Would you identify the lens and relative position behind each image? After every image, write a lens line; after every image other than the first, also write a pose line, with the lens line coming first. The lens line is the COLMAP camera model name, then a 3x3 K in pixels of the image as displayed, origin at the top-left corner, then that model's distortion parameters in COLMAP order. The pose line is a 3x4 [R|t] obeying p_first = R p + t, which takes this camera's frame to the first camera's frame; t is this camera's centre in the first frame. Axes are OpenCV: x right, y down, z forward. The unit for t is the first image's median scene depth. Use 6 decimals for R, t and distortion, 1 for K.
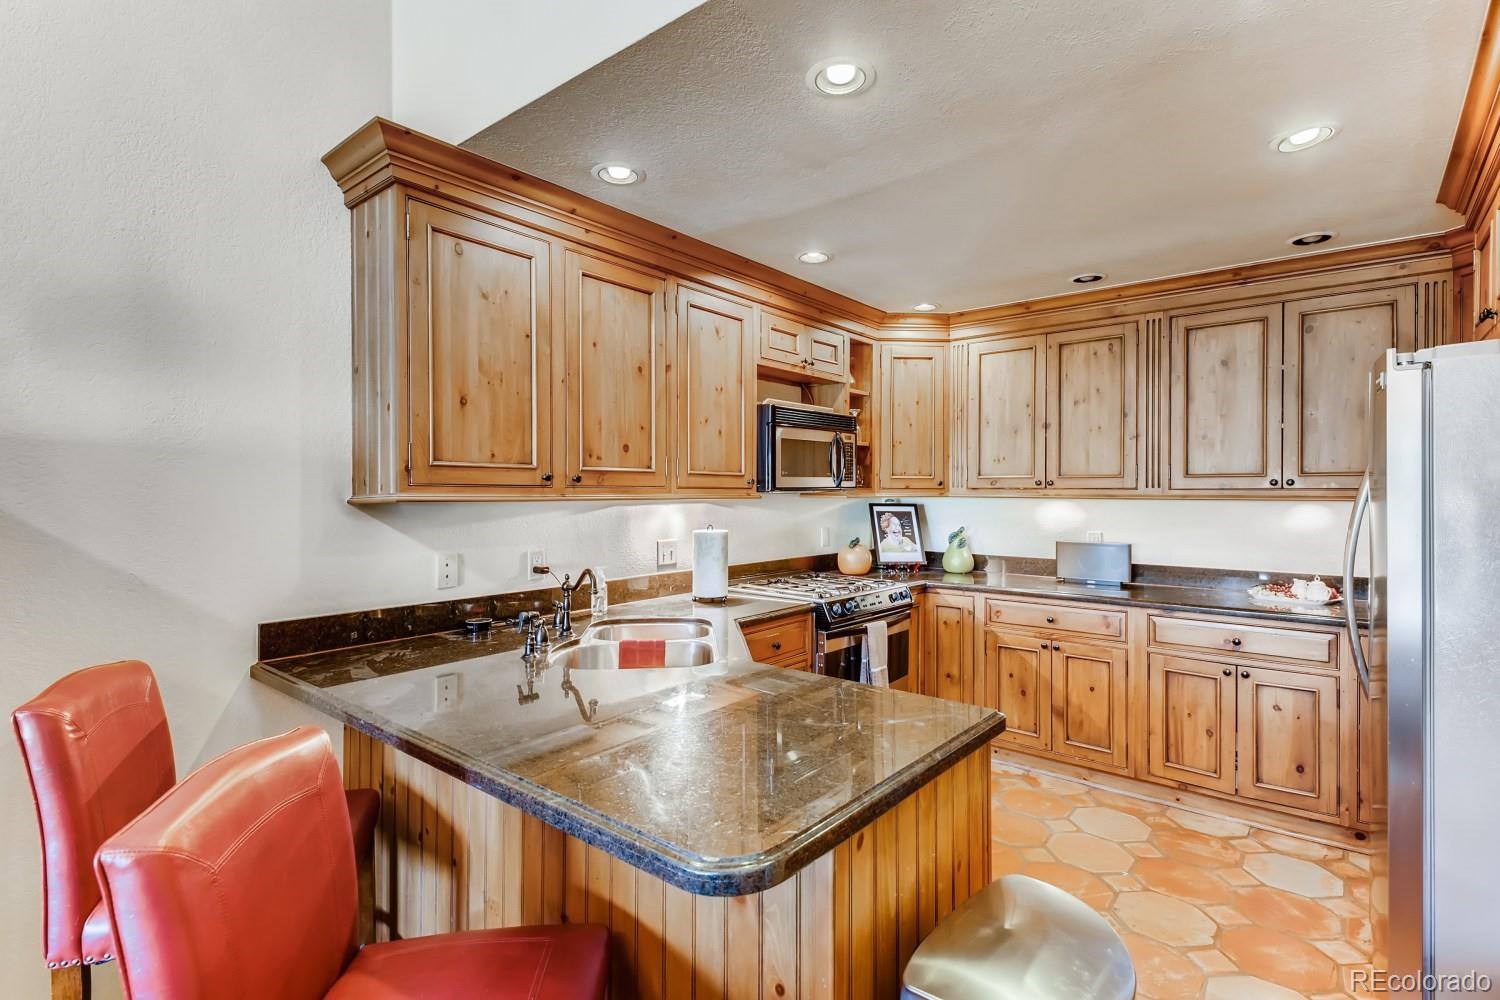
lens RADIAL K [[726.2, 0, 747.2], [0, 726.2, 489.2], [0, 0, 1]] dist [0.020078, -0.002504]
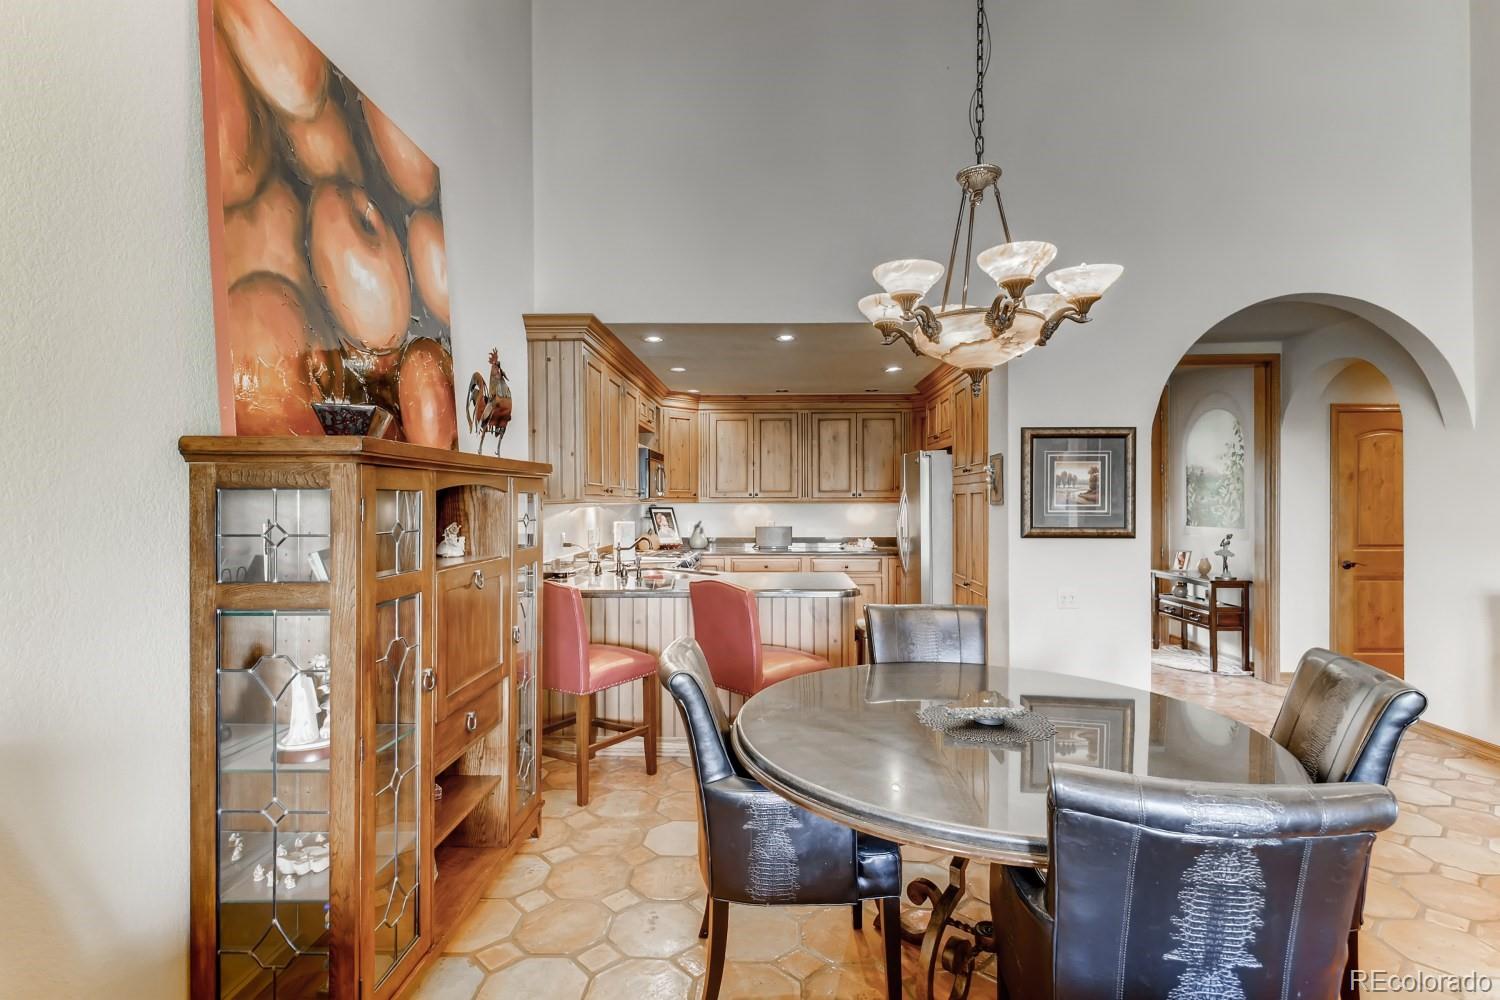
lens RADIAL K [[726.2, 0, 753.3], [0, 726.2, 502.6], [0, 0, 1]] dist [0.020078, -0.002504]
pose [[0.783215, -0.003886, 0.621739, -0.786108], [0.003004, 0.999992, 0.002466, 0.007142], [-0.621744, -0.000063, 0.783220, -0.464651]]
